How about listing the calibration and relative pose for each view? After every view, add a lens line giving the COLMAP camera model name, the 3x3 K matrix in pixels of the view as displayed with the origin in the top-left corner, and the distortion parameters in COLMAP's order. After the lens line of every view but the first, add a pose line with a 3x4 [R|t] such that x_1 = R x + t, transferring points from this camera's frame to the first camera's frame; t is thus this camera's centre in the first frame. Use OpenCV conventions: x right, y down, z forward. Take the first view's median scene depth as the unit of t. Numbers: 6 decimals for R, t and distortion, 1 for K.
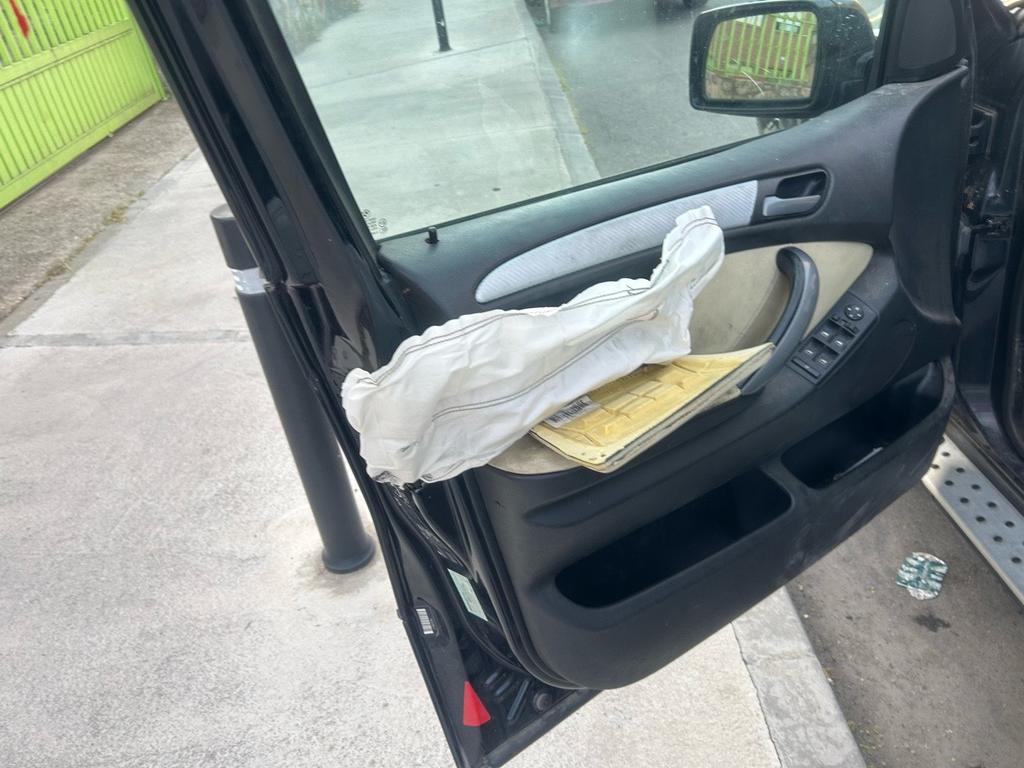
lens RADIAL K [[769.4, 0, 492.5], [0, 769.4, 380.9], [0, 0, 1]] dist [0.048305, -0.067957]
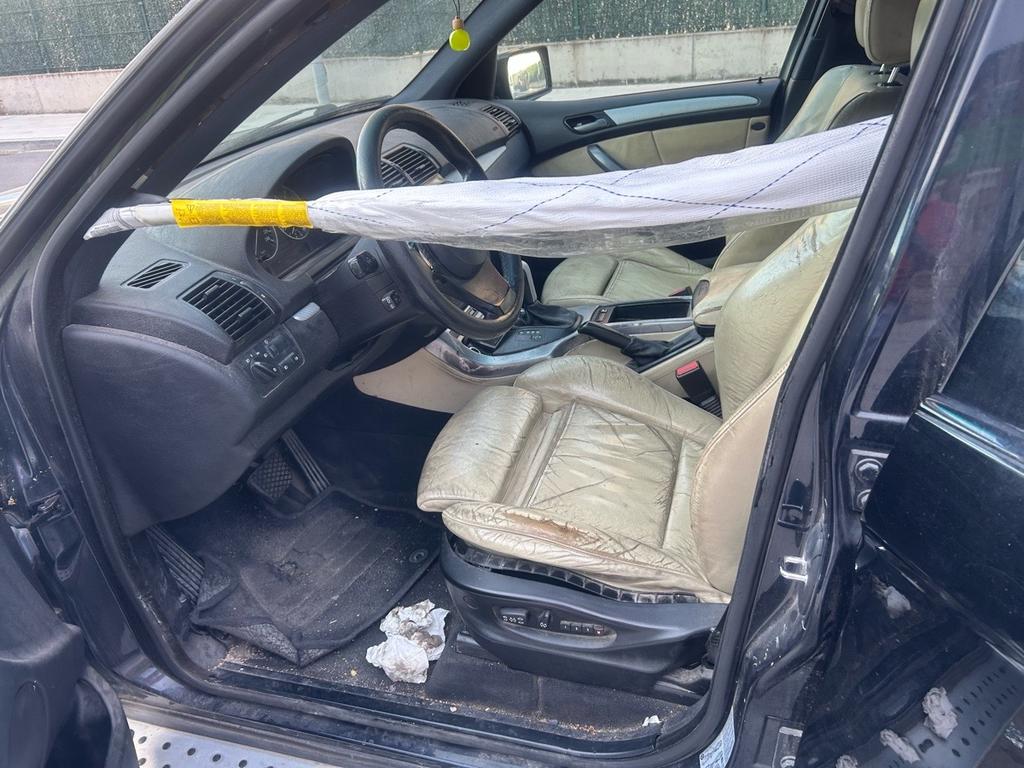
lens RADIAL K [[769.4, 0, 510.4], [0, 769.4, 379.1], [0, 0, 1]] dist [0.048305, -0.067957]
pose [[0.353904, -0.301076, 0.885497, 0.095553], [0.521407, 0.849507, 0.080450, -0.122718], [-0.776458, 0.433232, 0.457627, 0.123997]]
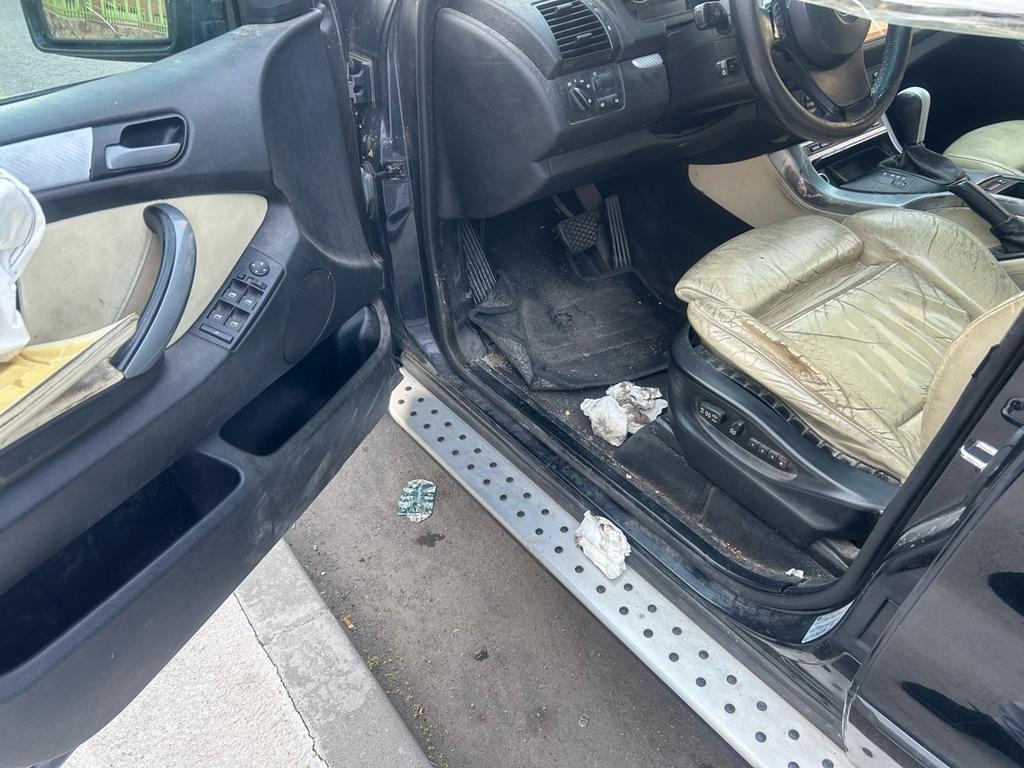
lens RADIAL K [[769.4, 0, 503.8], [0, 769.4, 394.7], [0, 0, 1]] dist [0.048305, -0.067957]
pose [[0.813211, -0.213443, 0.541415, 0.126707], [0.184457, 0.976882, 0.108063, 0.013163], [-0.551964, 0.011990, 0.833782, 0.030412]]
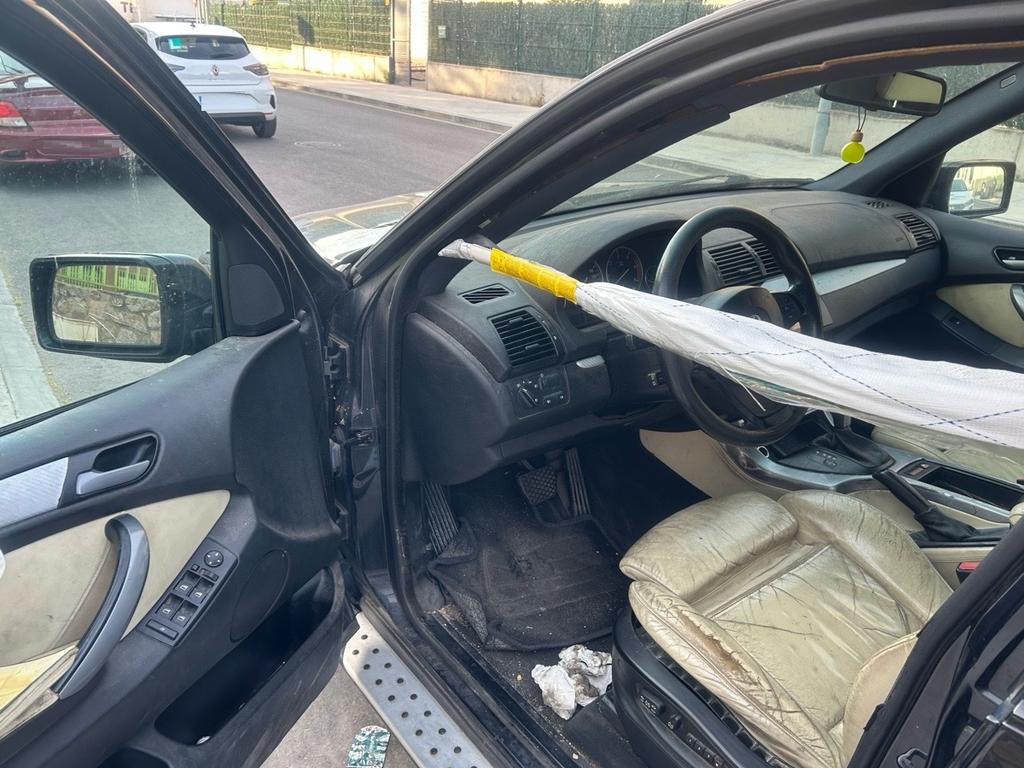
lens RADIAL K [[769.4, 0, 507.7], [0, 769.4, 388.4], [0, 0, 1]] dist [0.048305, -0.067957]
pose [[0.809996, -0.050925, 0.584220, 0.154720], [0.150437, 0.980929, -0.123070, -0.098259], [-0.566812, 0.187575, 0.802210, -0.057640]]
